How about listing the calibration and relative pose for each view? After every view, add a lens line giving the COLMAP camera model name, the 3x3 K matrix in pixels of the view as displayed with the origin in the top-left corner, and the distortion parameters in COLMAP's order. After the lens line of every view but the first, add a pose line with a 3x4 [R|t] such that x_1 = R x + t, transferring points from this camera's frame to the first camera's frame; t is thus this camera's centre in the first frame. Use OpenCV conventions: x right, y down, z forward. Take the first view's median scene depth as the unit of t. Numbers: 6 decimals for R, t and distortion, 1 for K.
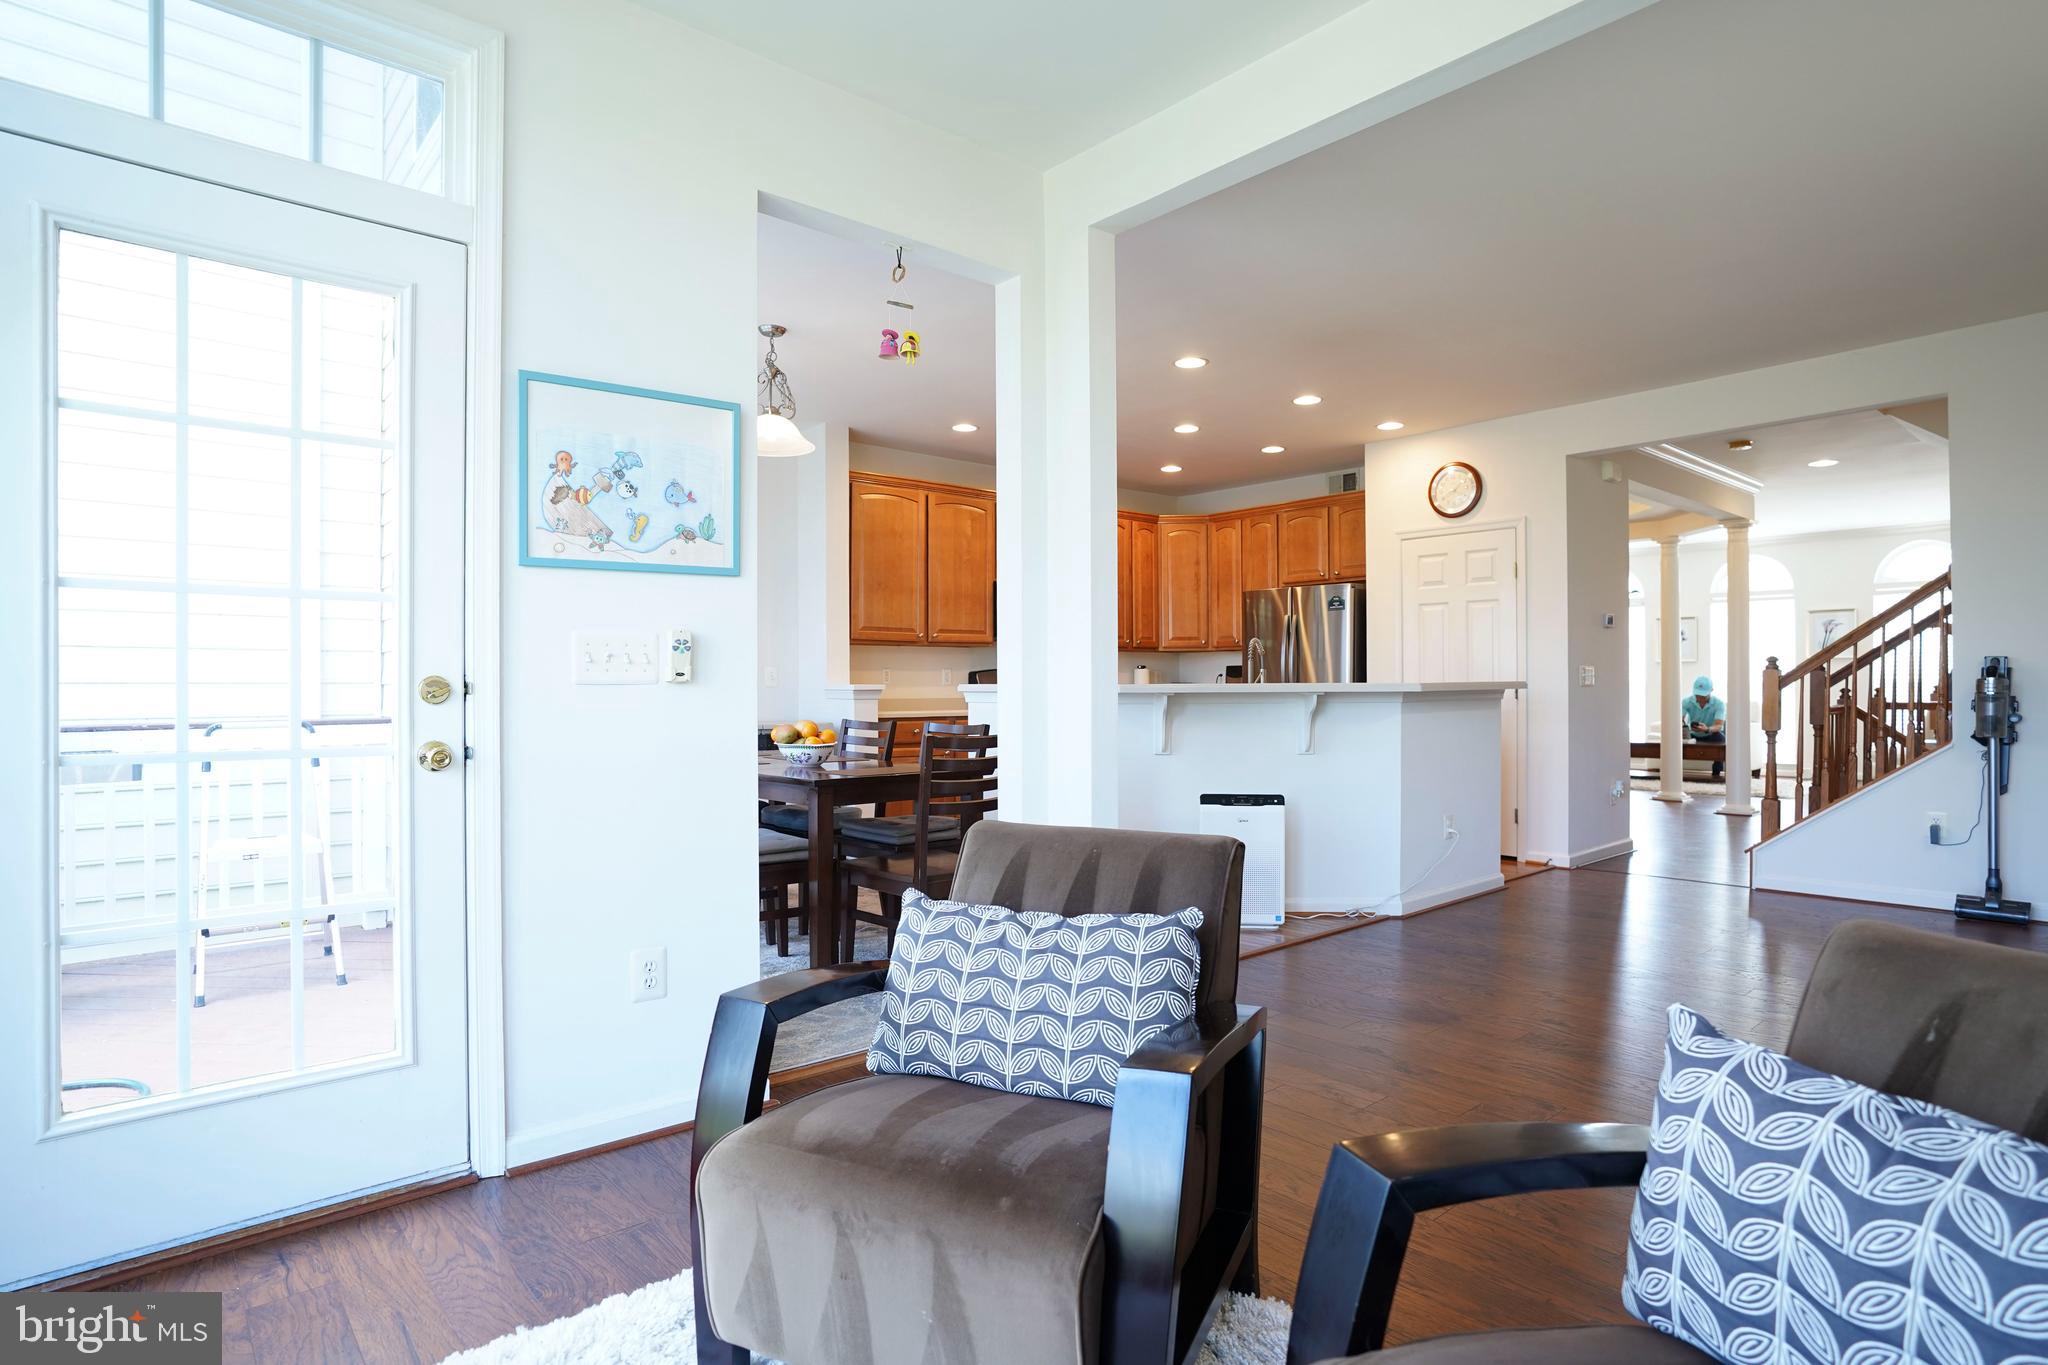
lens RADIAL K [[1090.9, 0, 1018.0], [0, 1090.9, 683.7], [0, 0, 1]] dist [-0.007113, -0.001415]
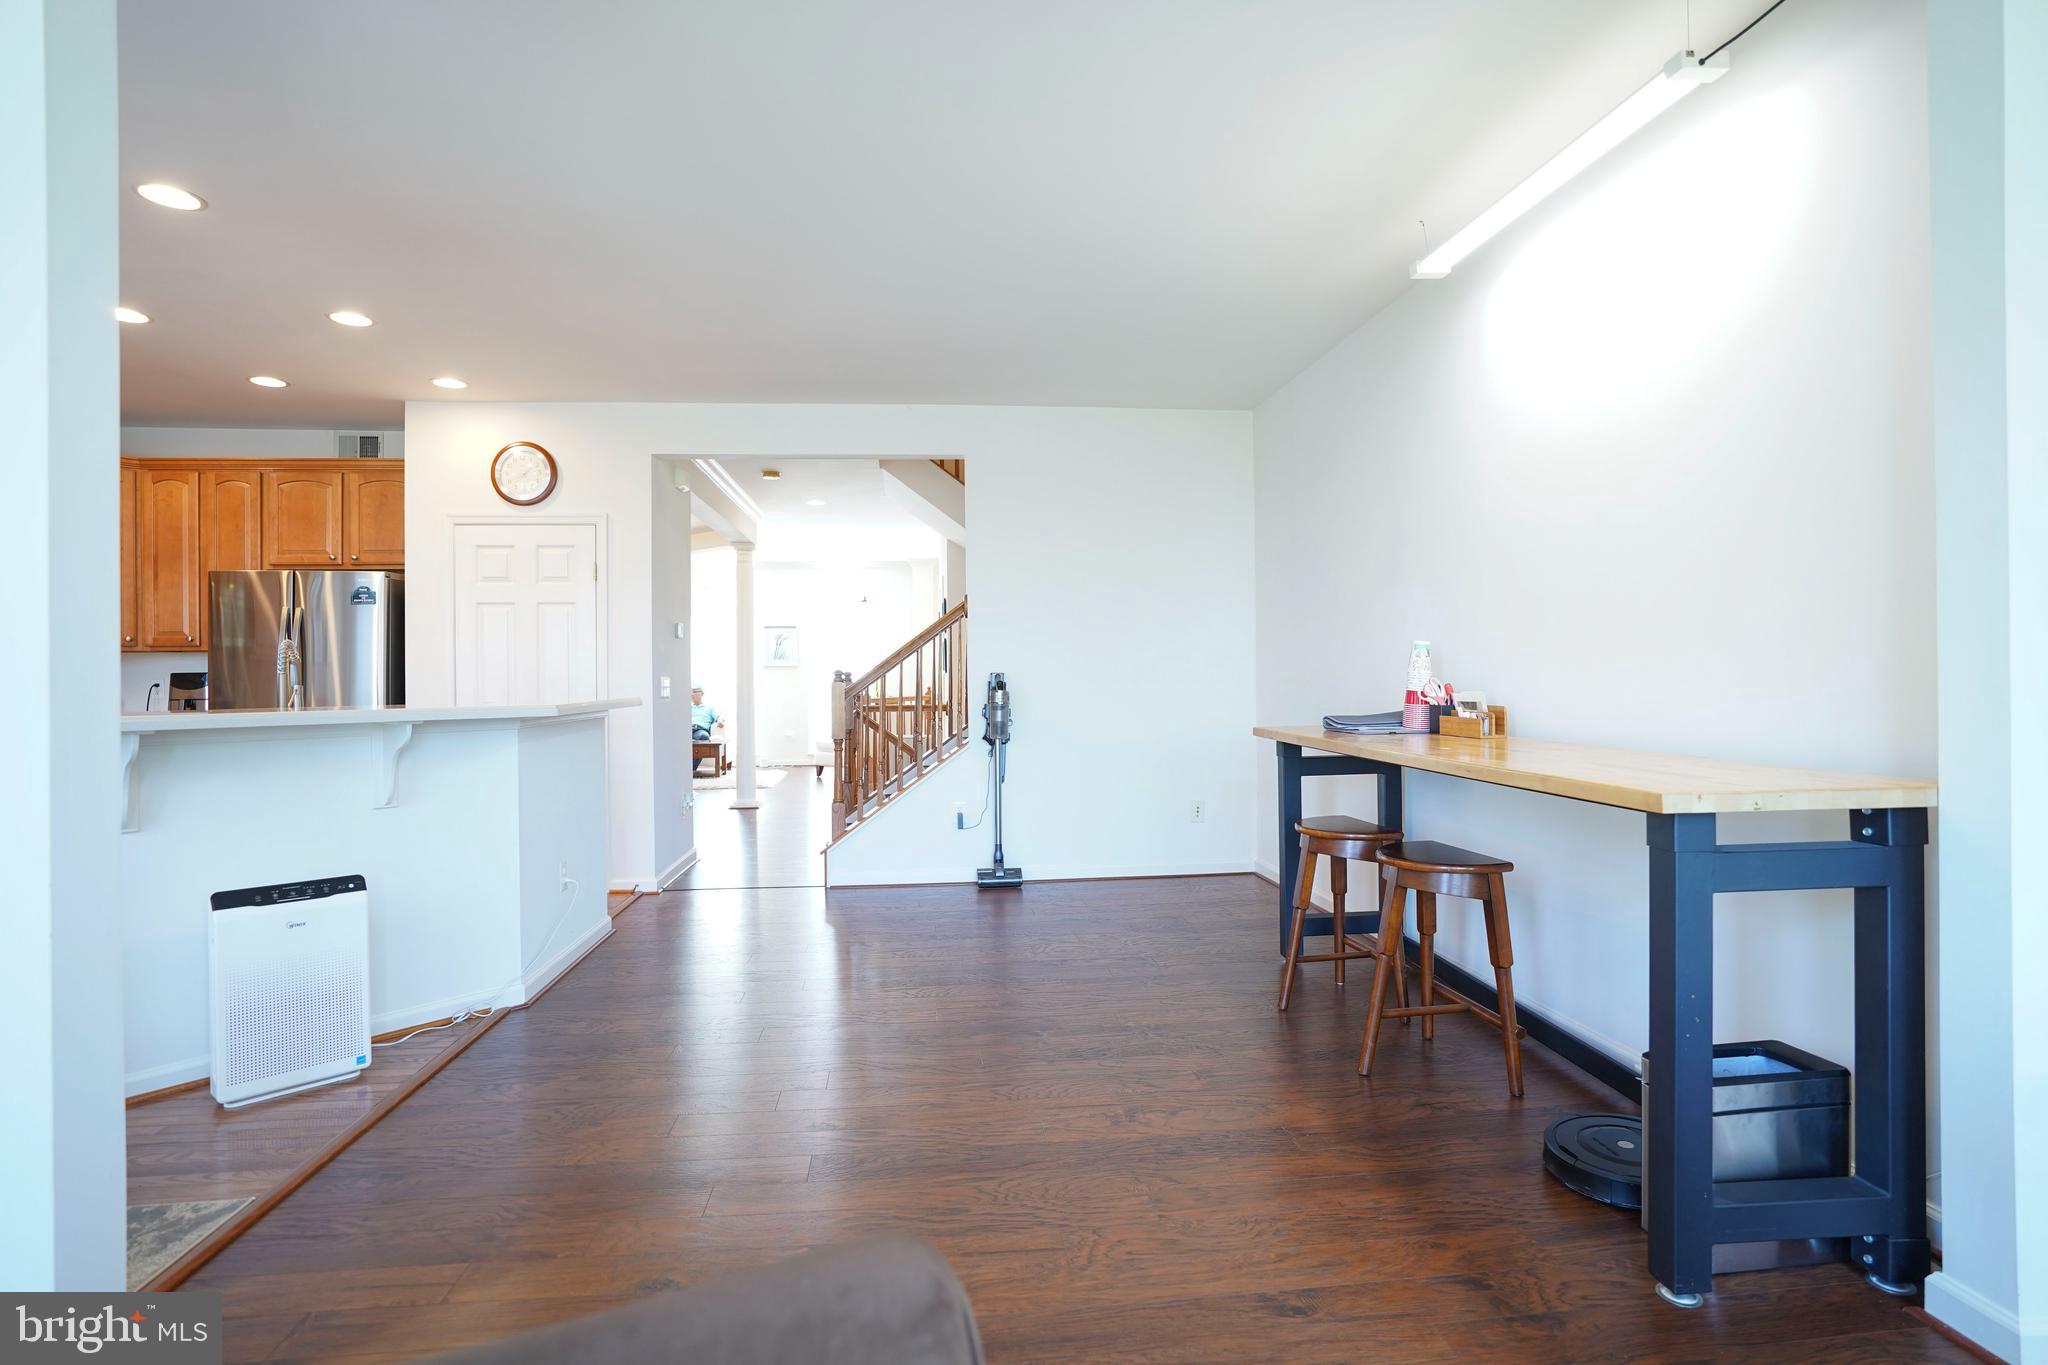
lens RADIAL K [[1022.2, 0, 1015.4], [0, 1022.2, 680.7], [0, 0, 1]] dist [-0.005285, 0.000834]
pose [[0.603615, -0.003674, 0.797268, -0.012048], [0.004118, 0.999990, 0.001490, -0.012076], [-0.797265, 0.002383, 0.603624, 0.188888]]
